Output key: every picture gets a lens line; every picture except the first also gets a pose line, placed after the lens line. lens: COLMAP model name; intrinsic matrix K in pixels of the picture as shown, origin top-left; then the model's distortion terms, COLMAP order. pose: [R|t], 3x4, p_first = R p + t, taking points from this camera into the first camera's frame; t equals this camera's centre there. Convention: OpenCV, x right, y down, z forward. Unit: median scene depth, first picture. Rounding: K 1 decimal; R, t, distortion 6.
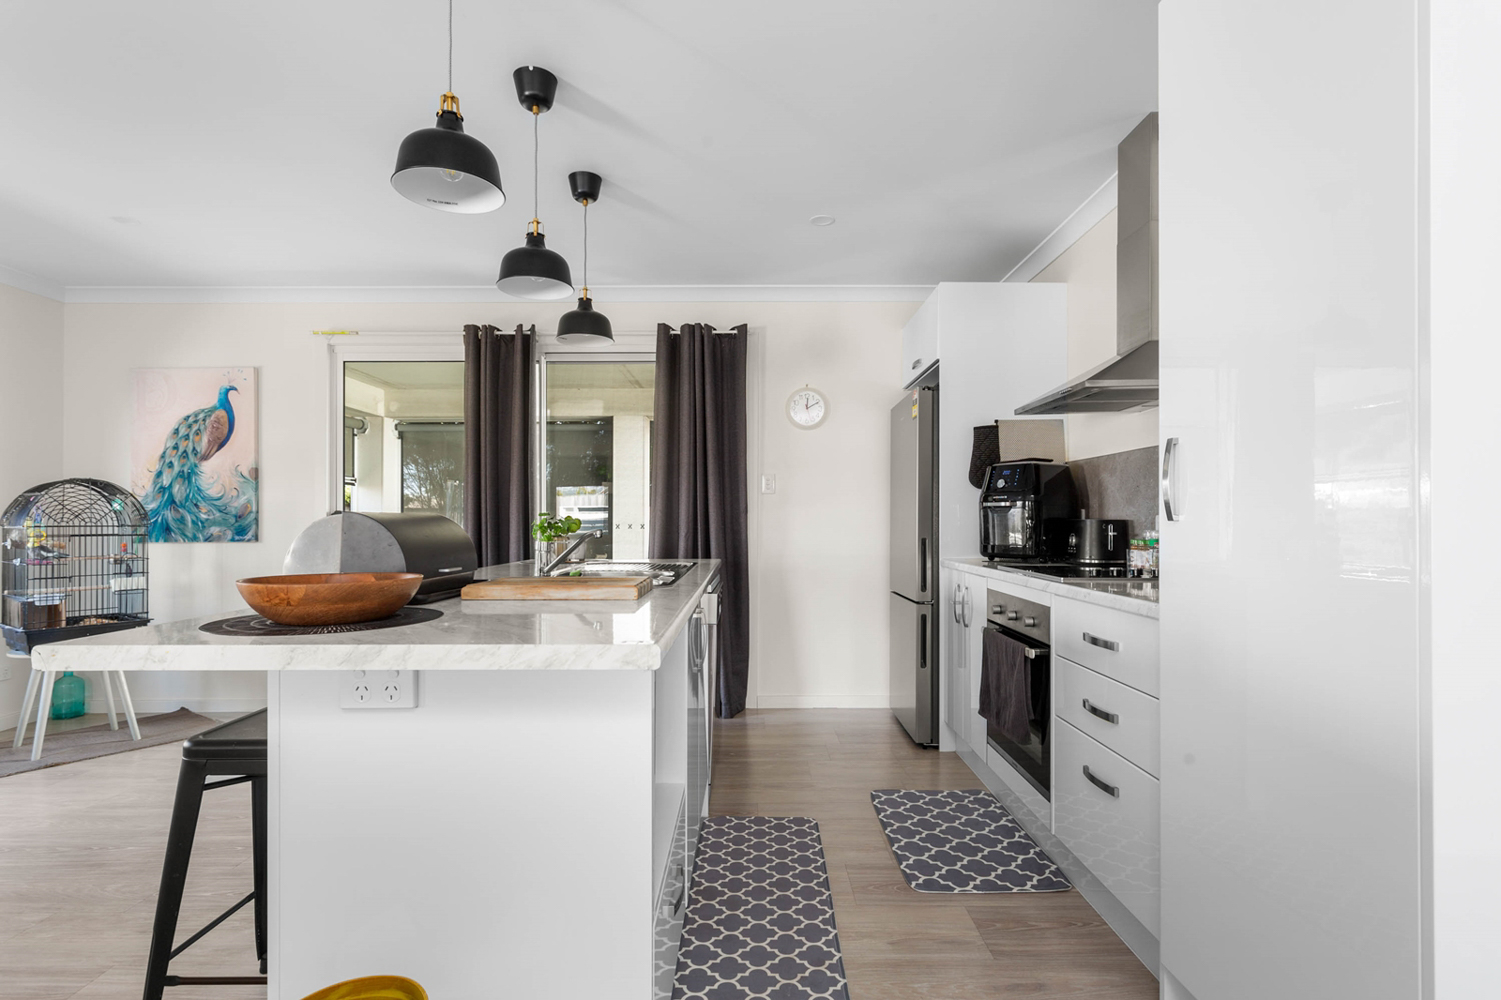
lens RADIAL K [[748.9, 0, 753.1], [0, 748.9, 518.4], [0, 0, 1]] dist [-0.000800, -0.000024]
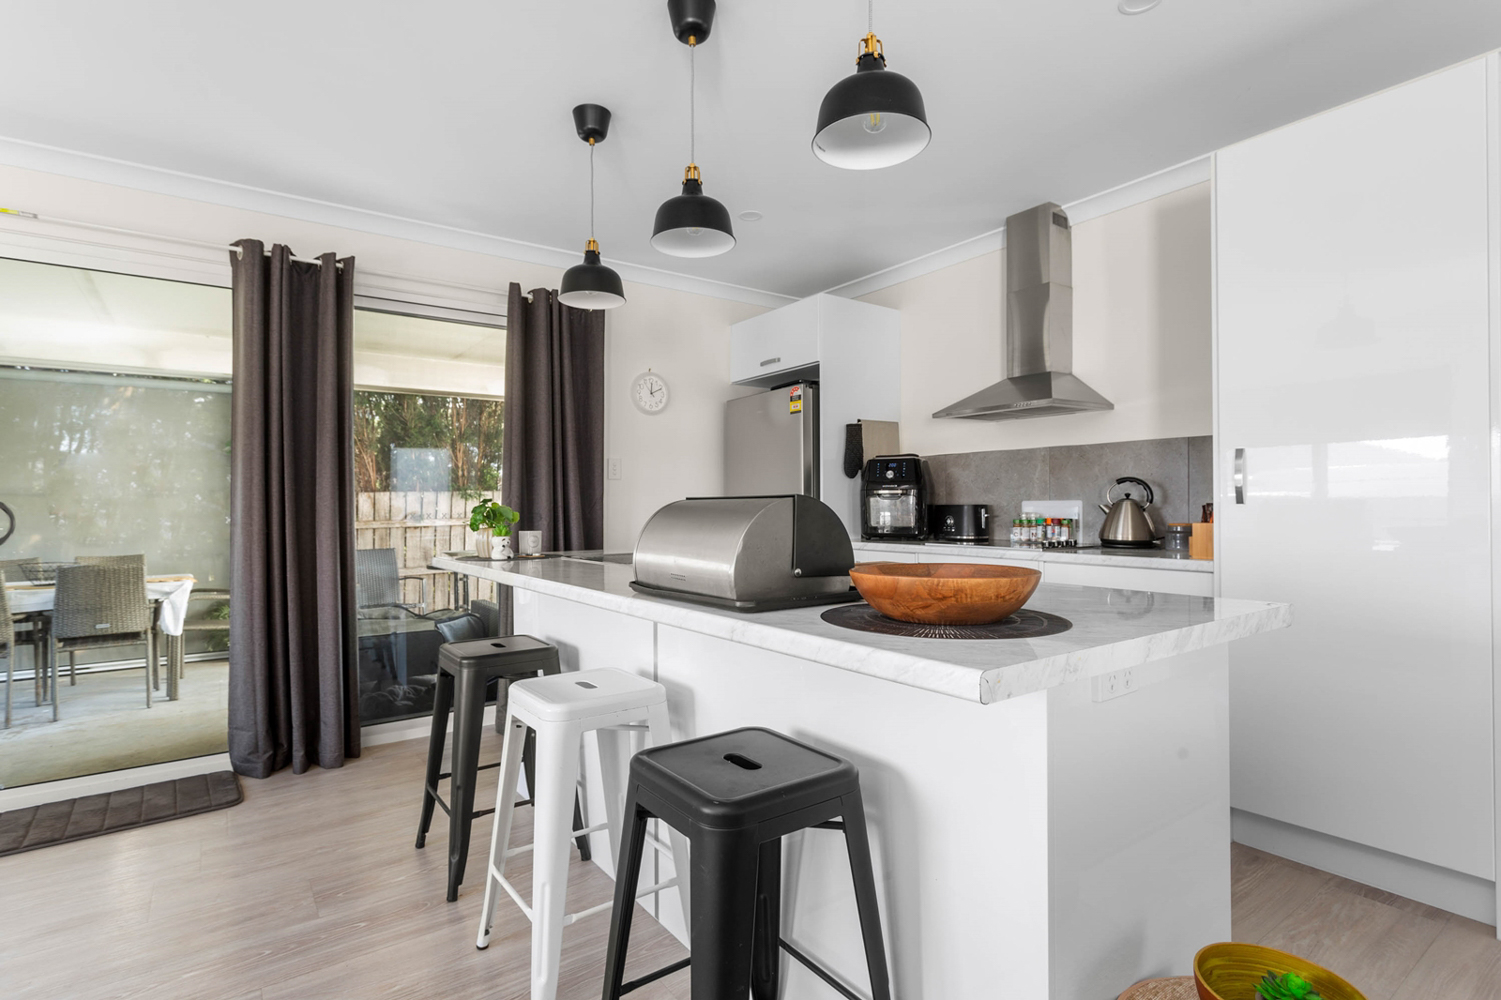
lens RADIAL K [[748.2, 0, 750.5], [0, 748.2, 500.0], [0, 0, 1]] dist [0.004132, 0.000320]
pose [[0.808804, -0.001173, 0.588077, -0.515394], [0.005597, 0.999968, -0.005704, -0.000816], [-0.588051, 0.007905, 0.808785, 0.167467]]
